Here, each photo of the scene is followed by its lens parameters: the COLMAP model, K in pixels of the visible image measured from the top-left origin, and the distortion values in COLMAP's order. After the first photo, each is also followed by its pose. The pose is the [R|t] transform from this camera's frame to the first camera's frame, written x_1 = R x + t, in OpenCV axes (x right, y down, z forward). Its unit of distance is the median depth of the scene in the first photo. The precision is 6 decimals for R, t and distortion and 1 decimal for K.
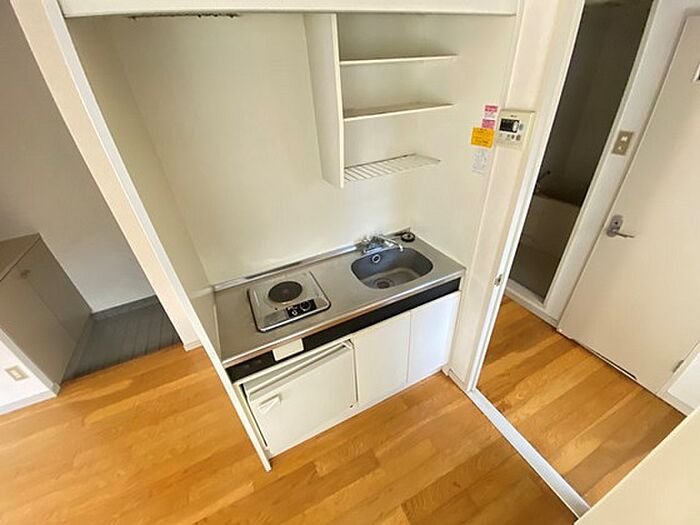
lens RADIAL K [[284.3, 0, 350.0], [0, 284.3, 262.5], [0, 0, 1]] dist [0.023415, -0.022256]
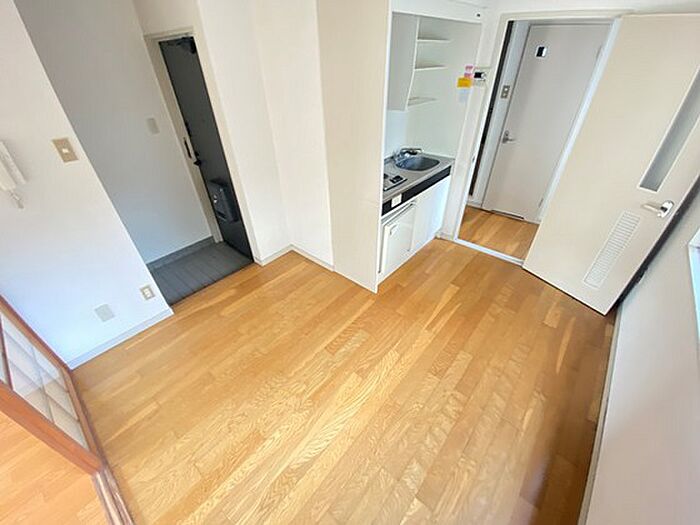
lens RADIAL K [[284.3, 0, 350.0], [0, 284.3, 262.5], [0, 0, 1]] dist [0.023415, -0.022256]
pose [[0.919421, -0.196119, 0.340884, -0.929318], [0.181741, 0.980561, 0.073956, 0.394081], [-0.348762, -0.006045, 0.937192, -0.482249]]
